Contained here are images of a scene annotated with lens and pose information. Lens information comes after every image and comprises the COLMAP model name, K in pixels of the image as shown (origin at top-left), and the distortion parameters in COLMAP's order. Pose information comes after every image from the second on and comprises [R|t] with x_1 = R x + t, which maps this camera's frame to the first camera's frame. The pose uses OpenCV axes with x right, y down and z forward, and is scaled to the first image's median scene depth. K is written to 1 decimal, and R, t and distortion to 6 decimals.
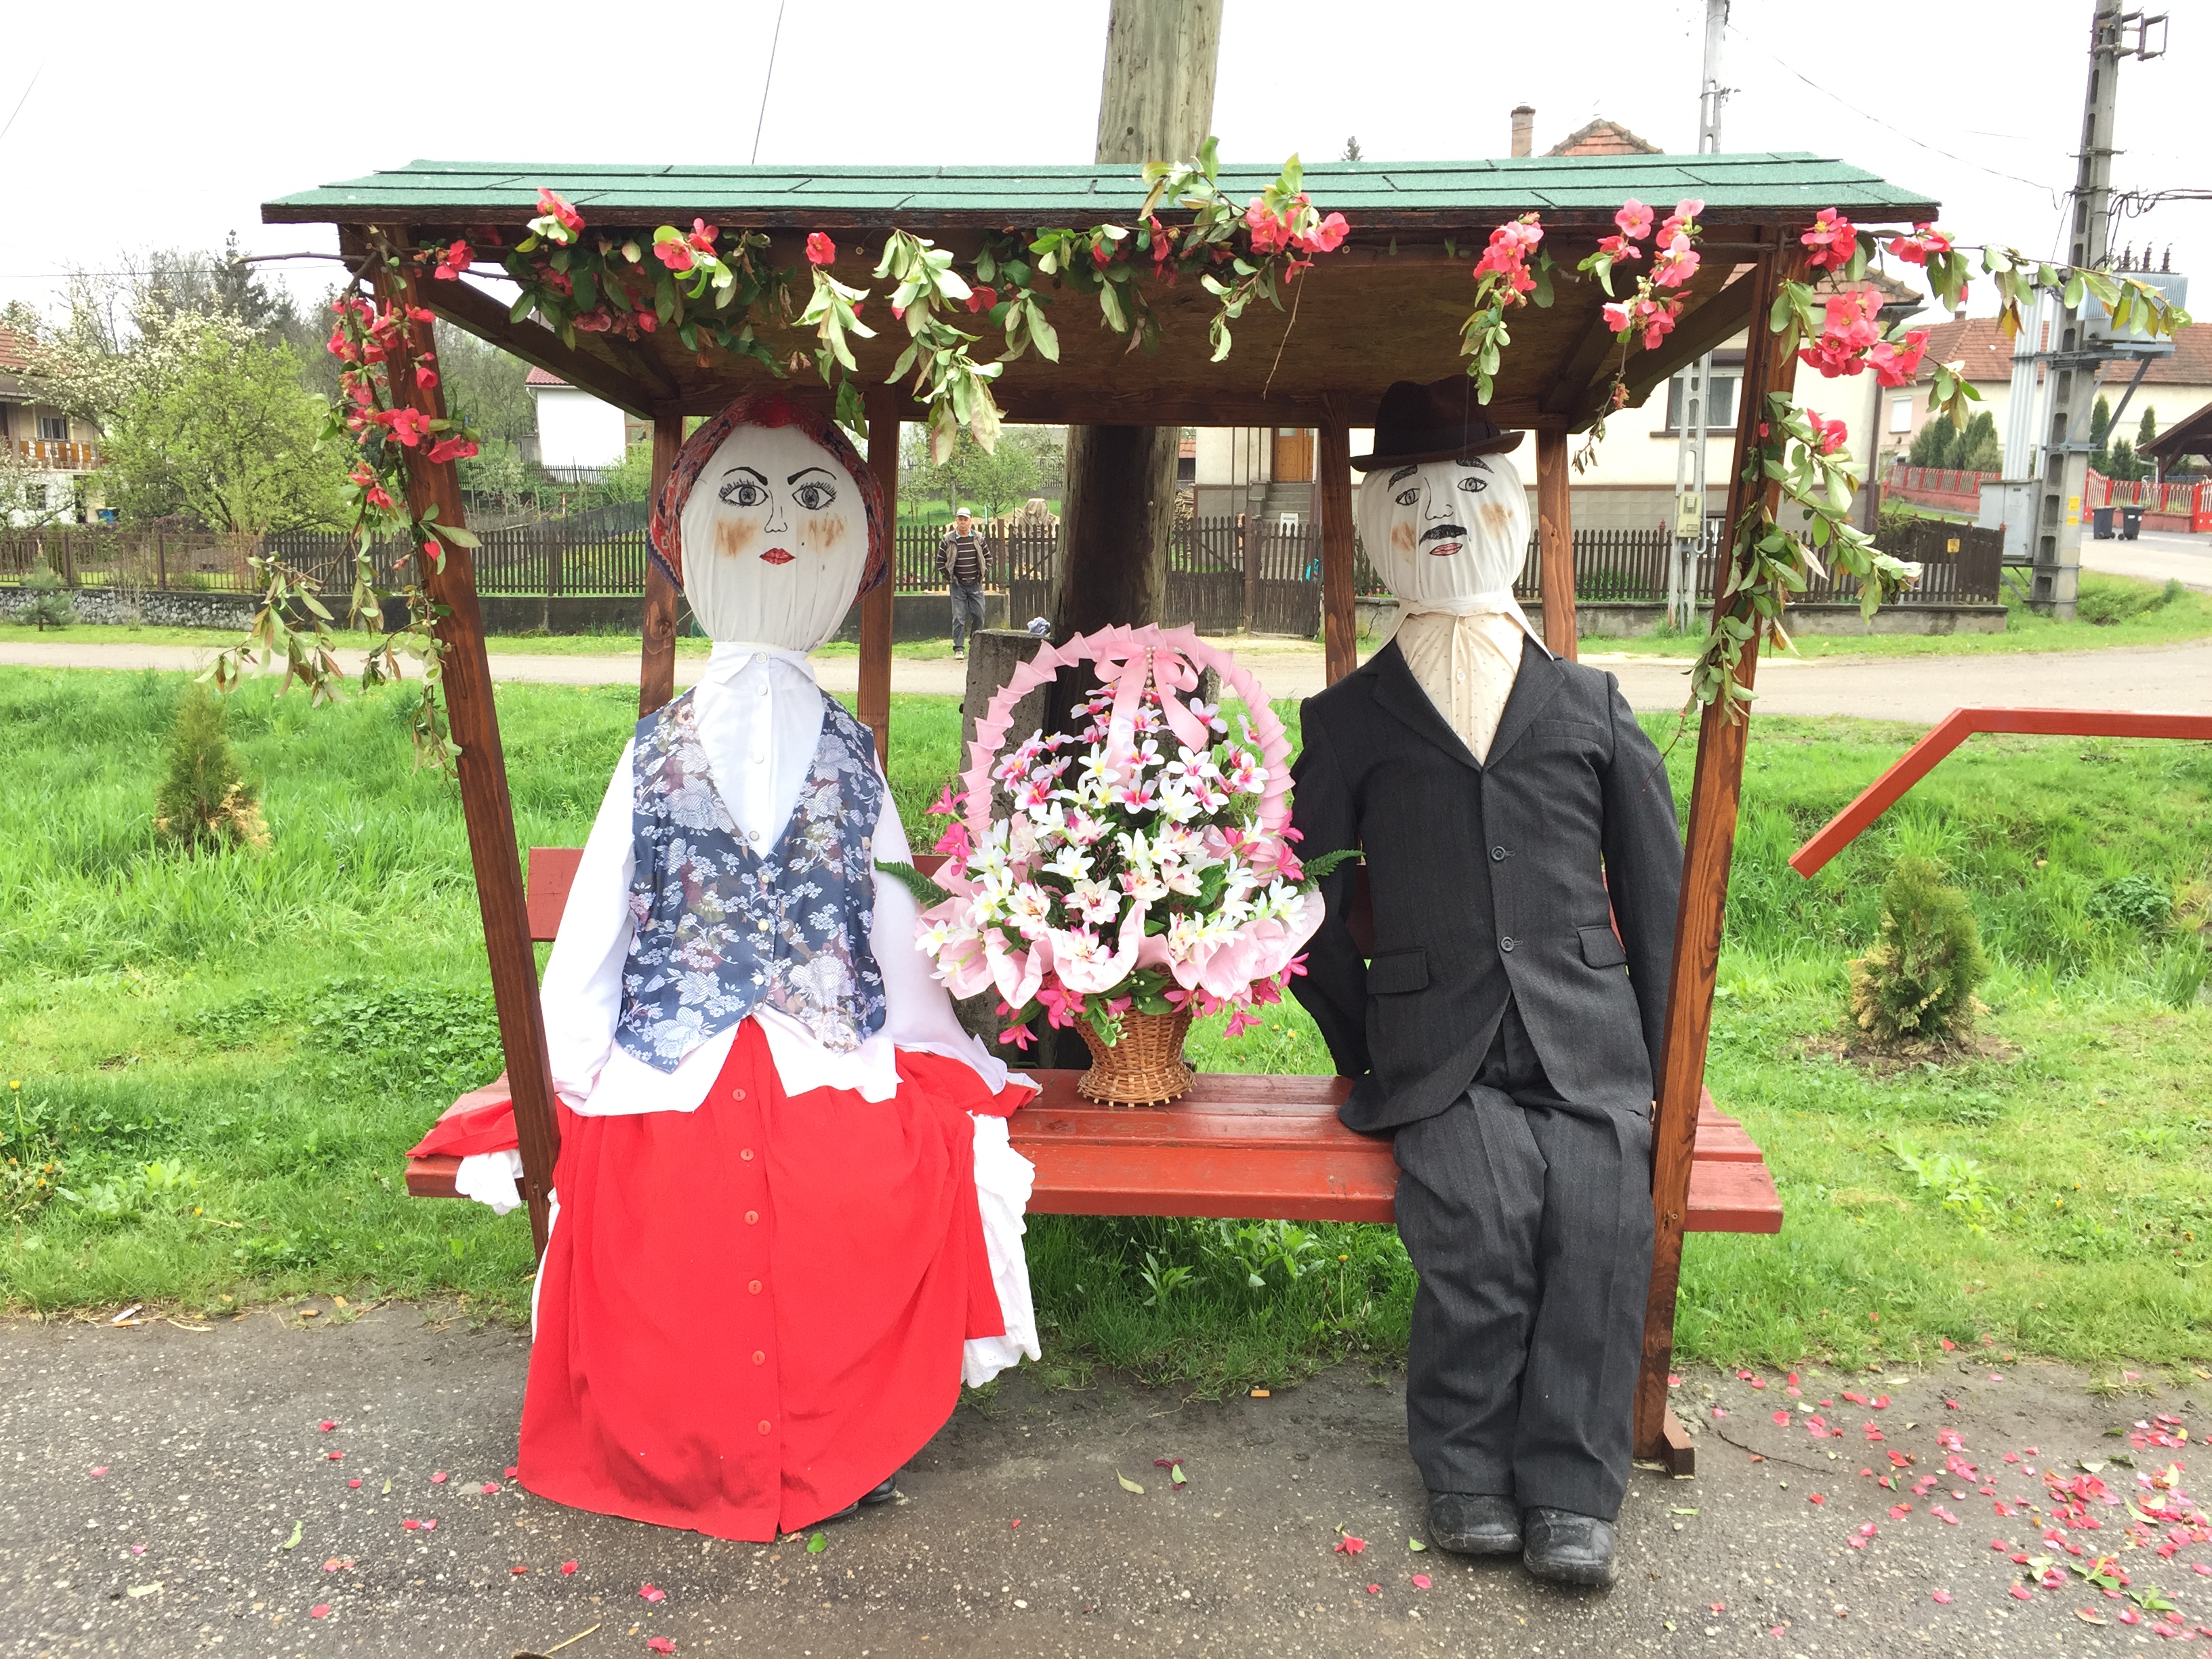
lens RADIAL K [[1876.3, 0, 1101.0], [0, 1876.3, 827.3], [0, 0, 1]] dist [0.086447, -0.109003]
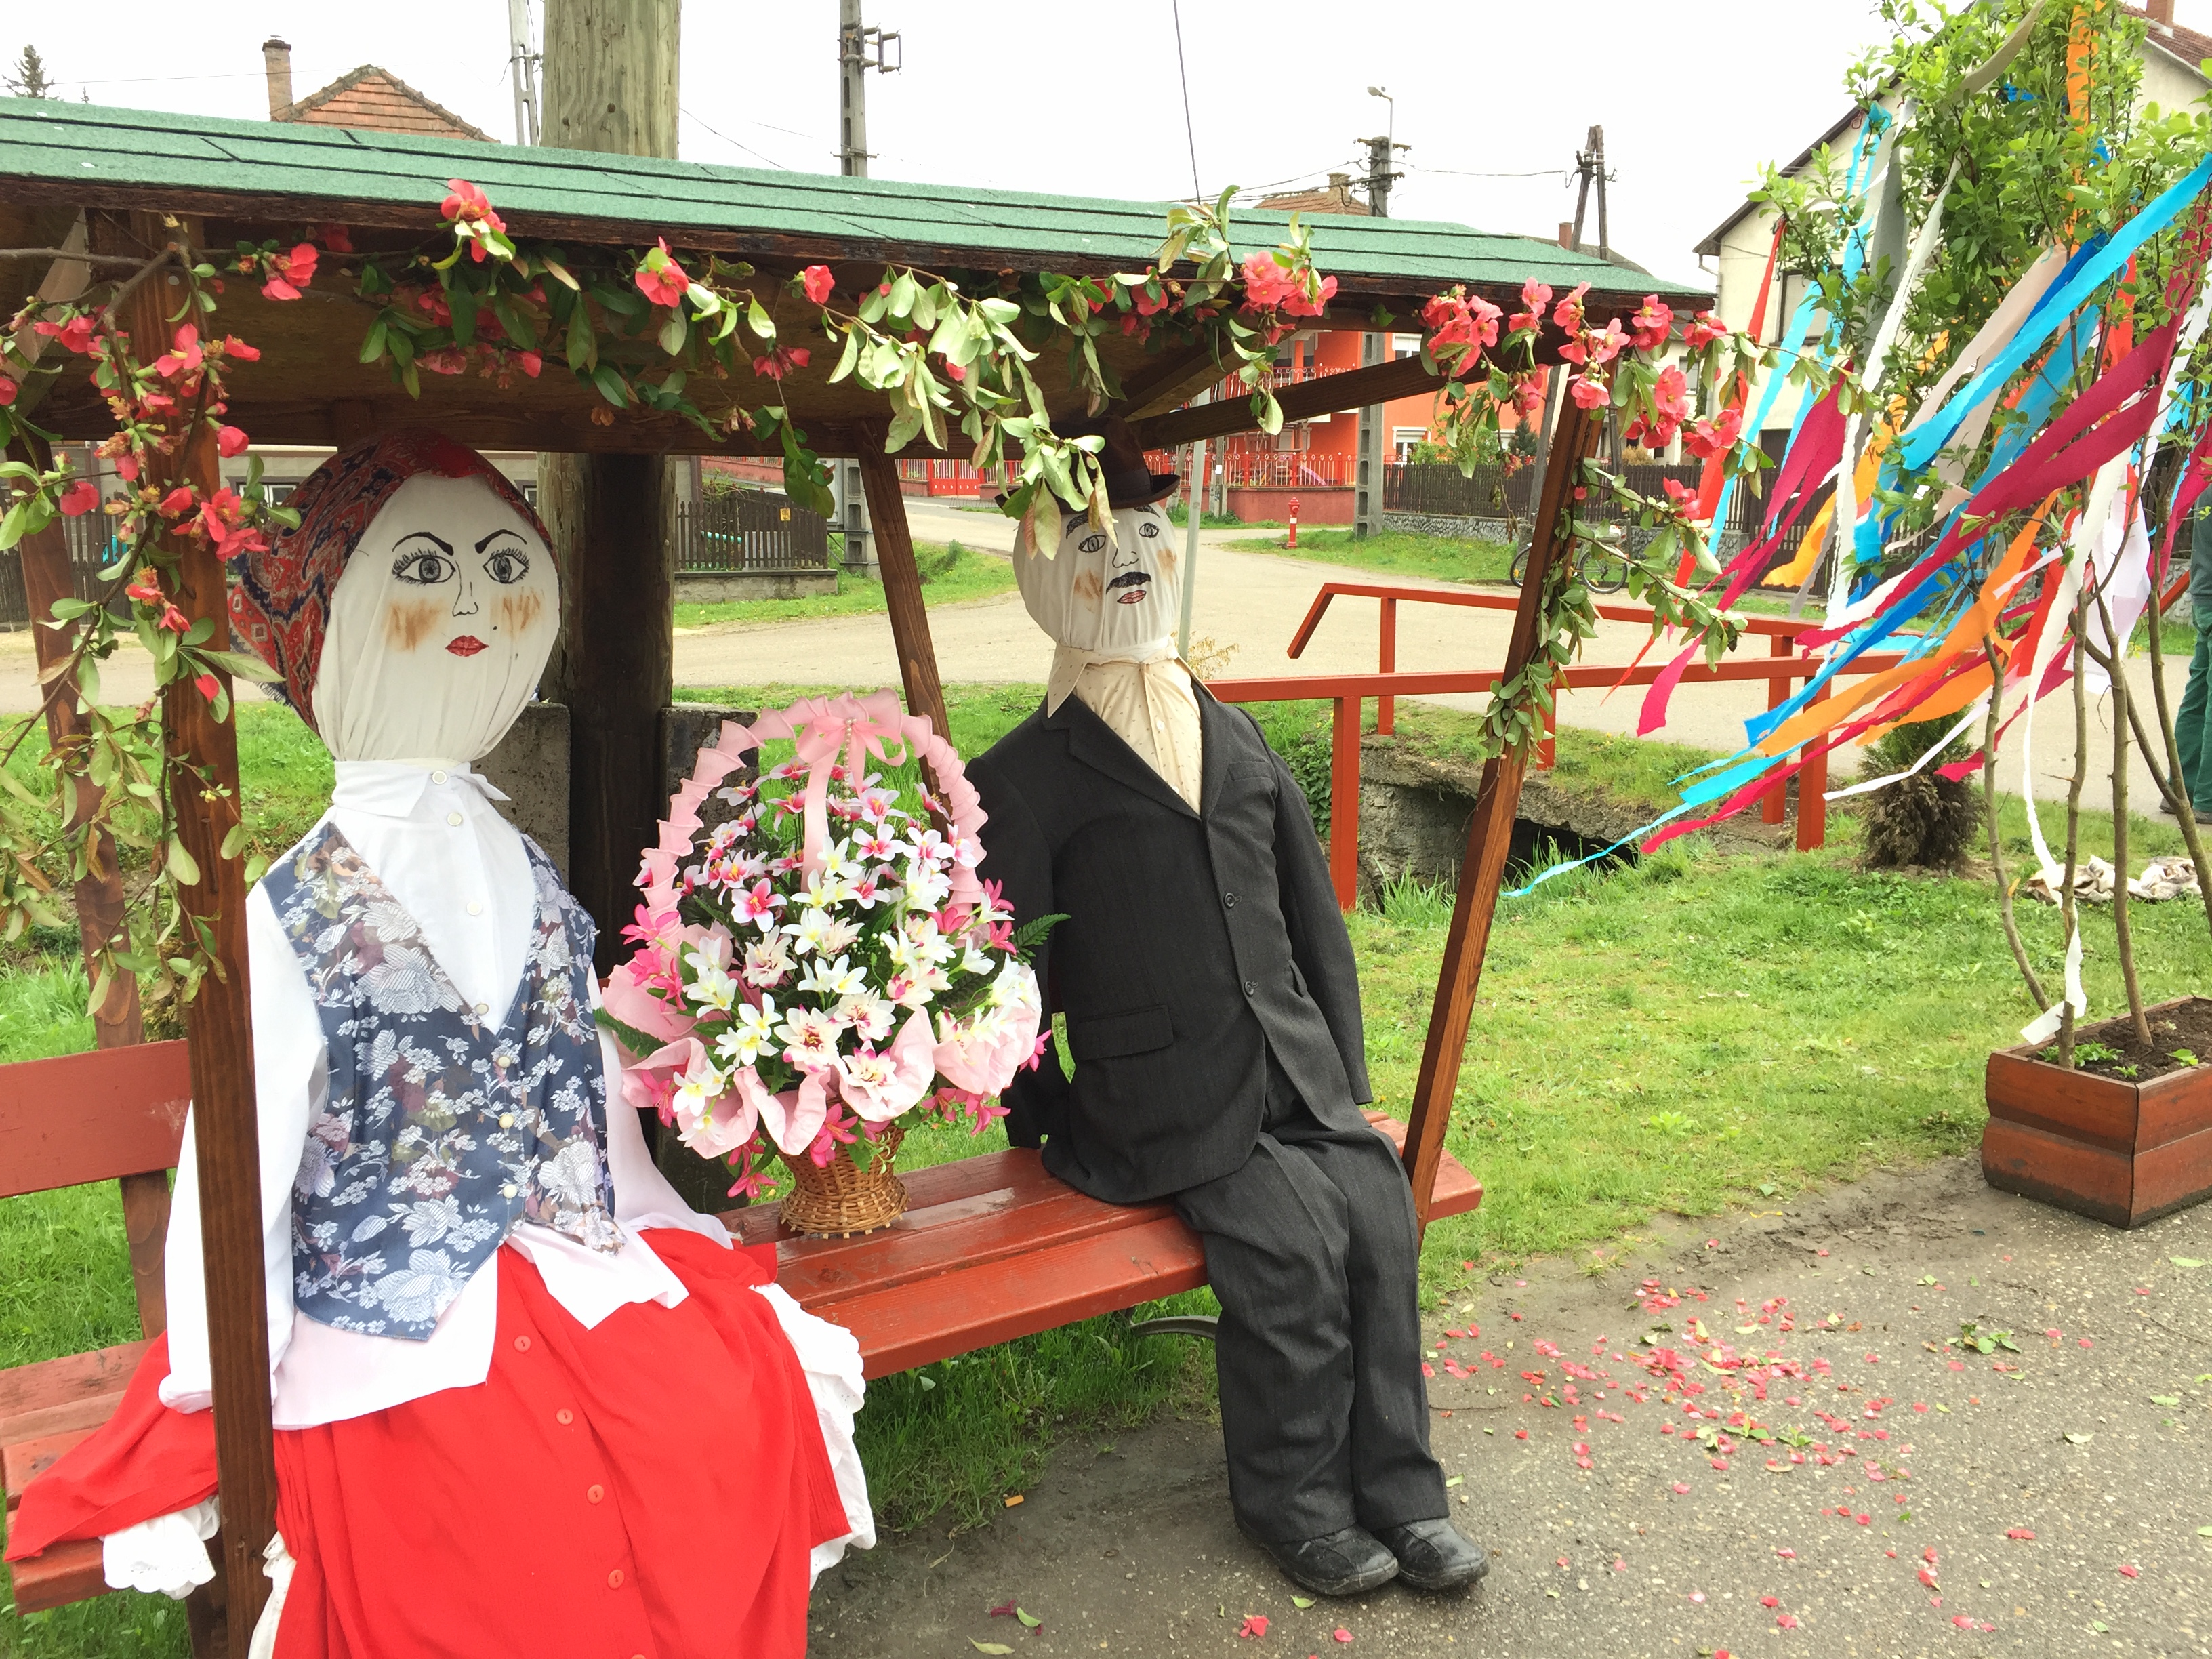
lens RADIAL K [[1881.7, 0, 1106.7], [0, 1881.7, 837.7], [0, 0, 1]] dist [0.088769, -0.108758]
pose [[0.815376, -0.117628, 0.566857, -0.407921], [0.104590, 0.992960, 0.055604, -0.081722], [-0.569406, 0.013950, 0.821938, 0.212743]]
